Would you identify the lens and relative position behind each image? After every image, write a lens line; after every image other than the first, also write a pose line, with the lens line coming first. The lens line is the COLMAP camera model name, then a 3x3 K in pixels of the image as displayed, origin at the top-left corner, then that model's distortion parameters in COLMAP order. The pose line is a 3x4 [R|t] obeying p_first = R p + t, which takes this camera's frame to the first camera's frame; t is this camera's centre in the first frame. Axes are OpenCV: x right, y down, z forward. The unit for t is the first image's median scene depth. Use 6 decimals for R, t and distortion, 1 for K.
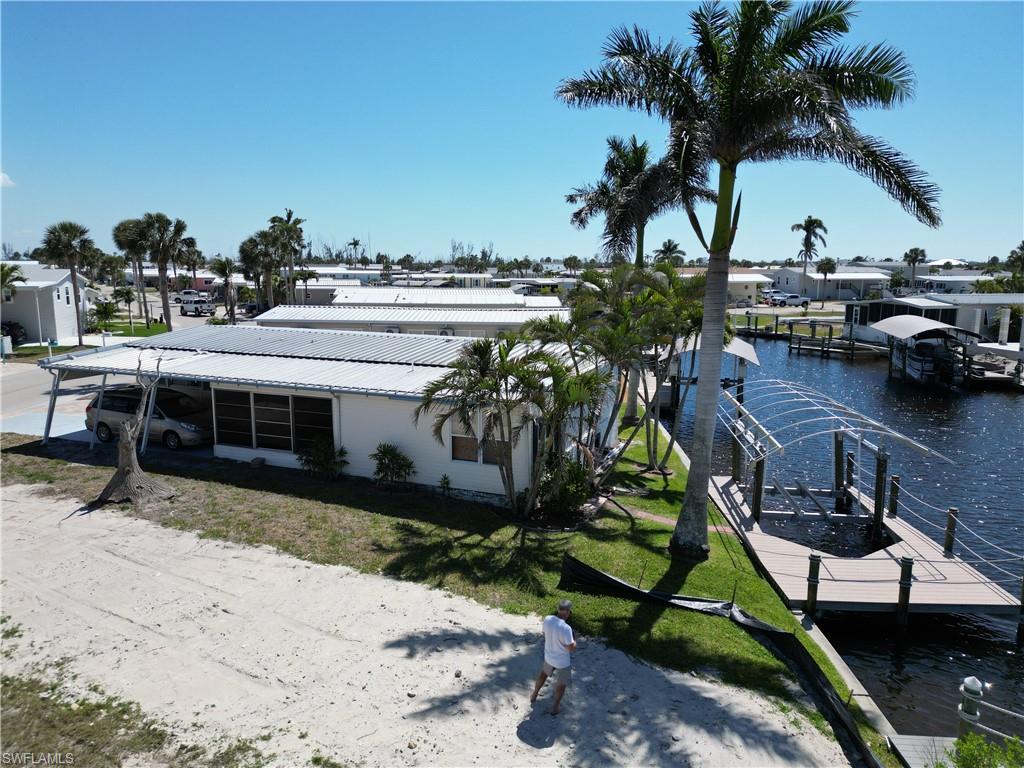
lens RADIAL K [[712.7, 0, 511.5], [0, 712.7, 380.7], [0, 0, 1]] dist [0.080239, -0.081626]
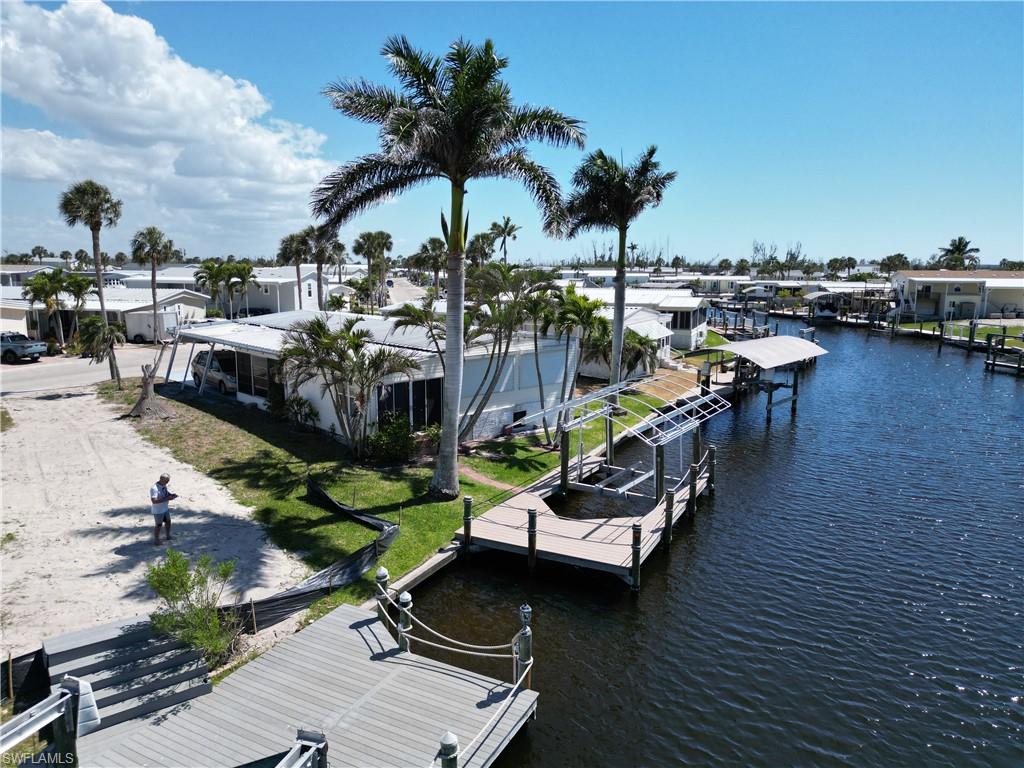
lens RADIAL K [[712.7, 0, 511.5], [0, 712.7, 380.7], [0, 0, 1]] dist [0.080239, -0.081626]
pose [[0.909190, 0.067762, -0.410831, 0.678774], [-0.069590, 0.997520, 0.010524, 0.016173], [0.410525, 0.019021, 0.911651, -0.059761]]
